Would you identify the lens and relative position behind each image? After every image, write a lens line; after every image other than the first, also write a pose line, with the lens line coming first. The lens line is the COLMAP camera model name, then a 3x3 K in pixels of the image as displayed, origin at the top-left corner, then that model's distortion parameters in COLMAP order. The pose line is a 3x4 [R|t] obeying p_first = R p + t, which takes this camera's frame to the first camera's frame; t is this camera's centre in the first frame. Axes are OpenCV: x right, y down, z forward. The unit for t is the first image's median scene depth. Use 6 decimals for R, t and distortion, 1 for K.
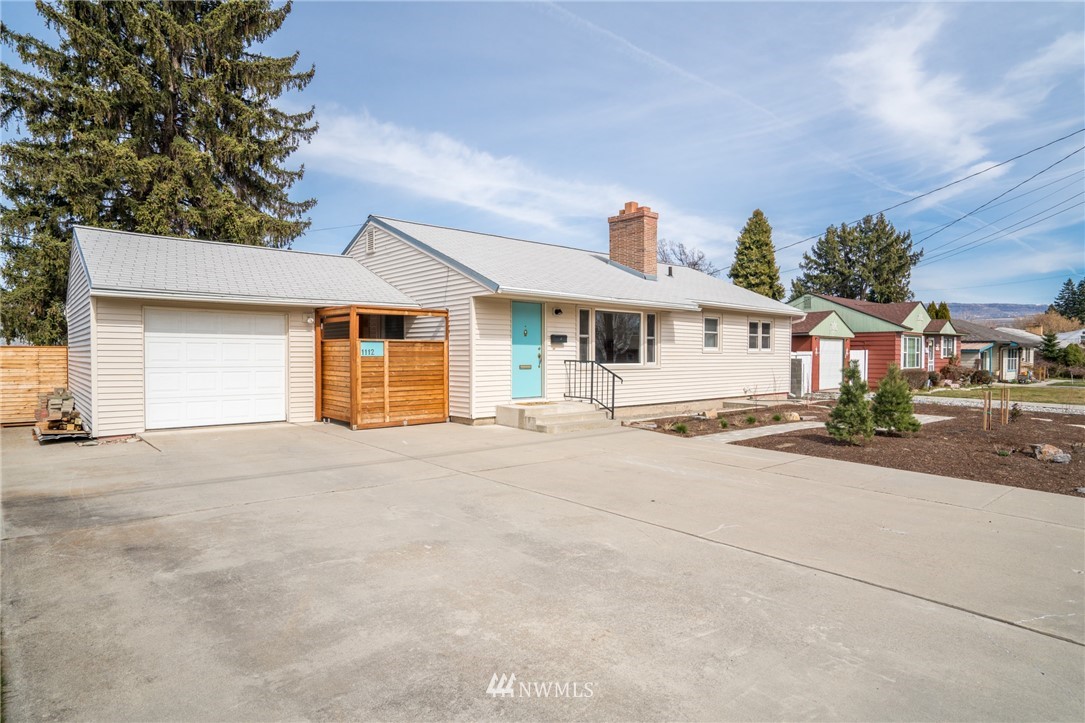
lens RADIAL K [[603.5, 0, 536.1], [0, 603.5, 363.3], [0, 0, 1]] dist [-0.021097, 0.004319]
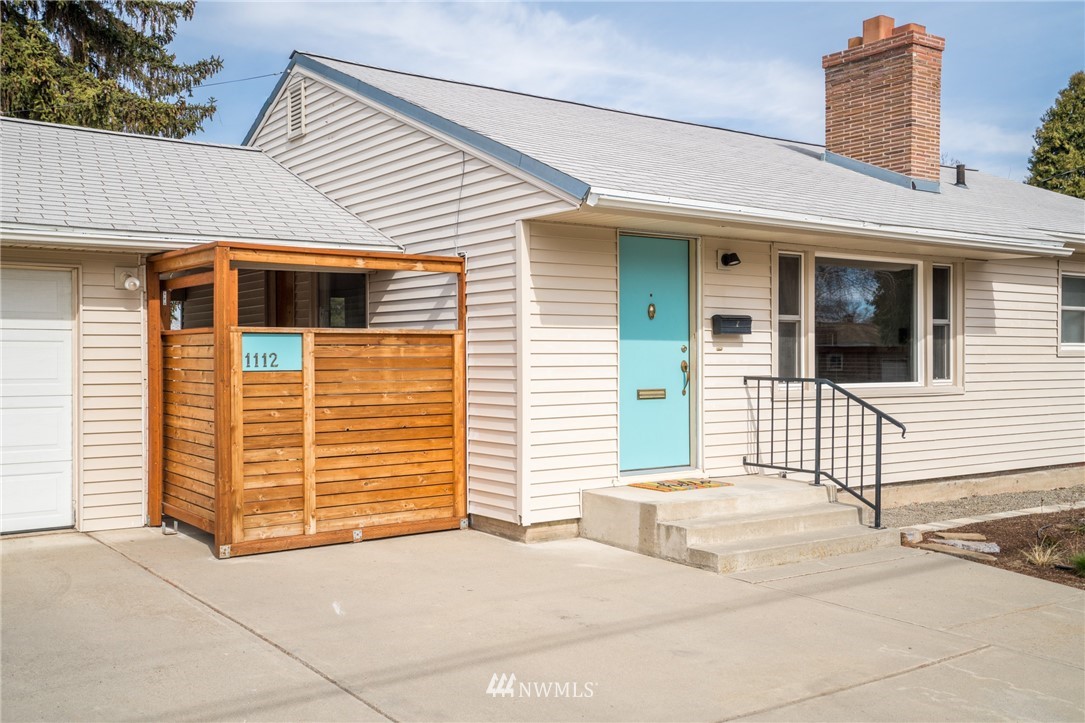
lens RADIAL K [[1016.0, 0, 534.7], [0, 1016.0, 365.0], [0, 0, 1]] dist [0.092363, 0.000000]
pose [[0.995317, -0.003425, -0.096603, -0.028338], [0.002715, 0.999968, -0.007479, -0.008221], [0.096626, 0.007182, 0.995295, 0.288433]]
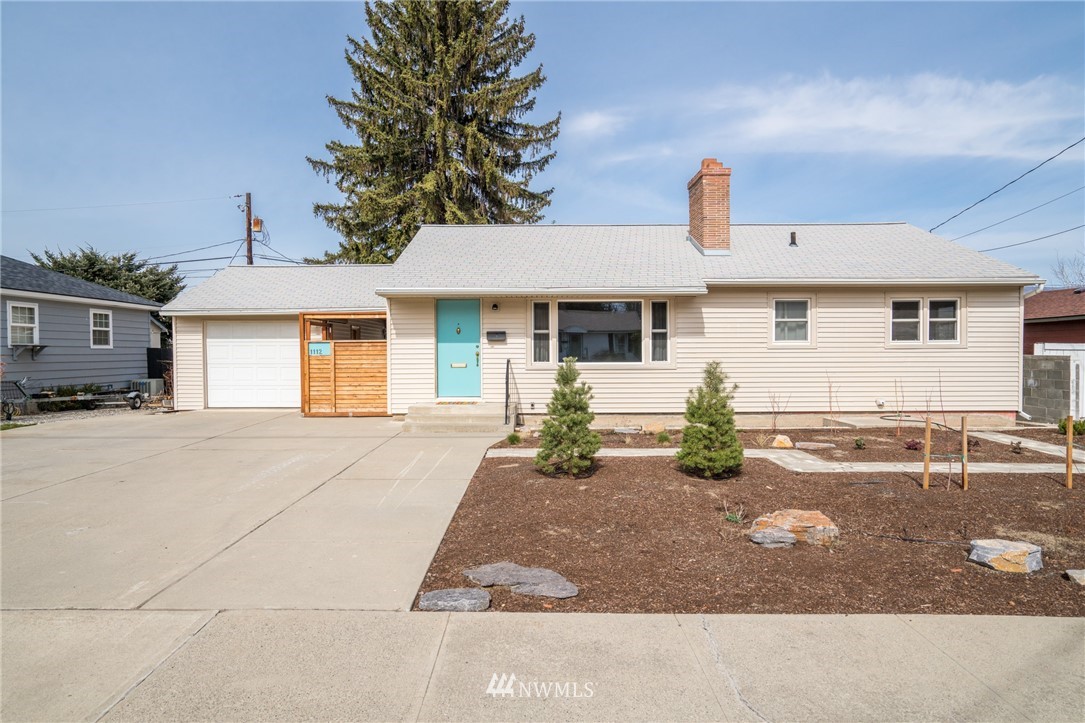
lens RADIAL K [[651.1, 0, 540.7], [0, 651.1, 364.8], [0, 0, 1]] dist [-0.005603, 0.009794]
pose [[0.755011, 0.006897, -0.655676, 0.740327], [-0.002597, 0.999968, 0.007528, -0.003338], [0.655707, -0.003981, 0.755005, 0.276767]]
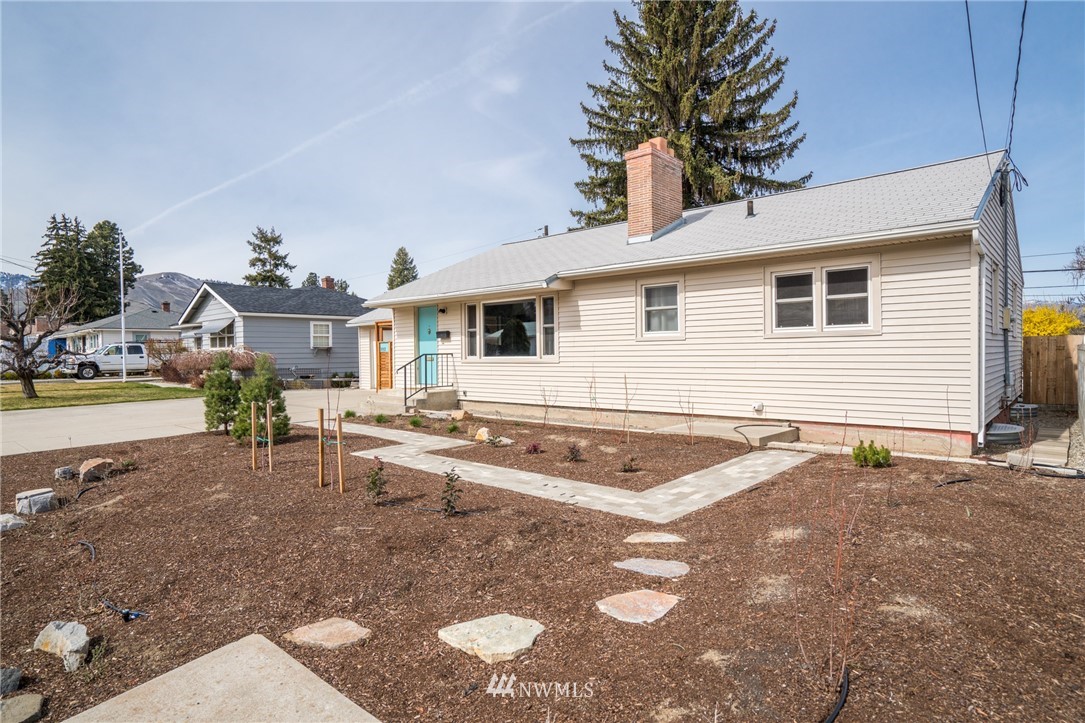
lens RADIAL K [[603.5, 0, 534.2], [0, 603.5, 367.0], [0, 0, 1]] dist [-0.021097, 0.004319]
pose [[0.112295, 0.013989, -0.993576, 1.168703], [-0.005991, 0.999892, 0.013401, 0.004172], [0.993657, 0.004447, 0.112367, 1.025117]]
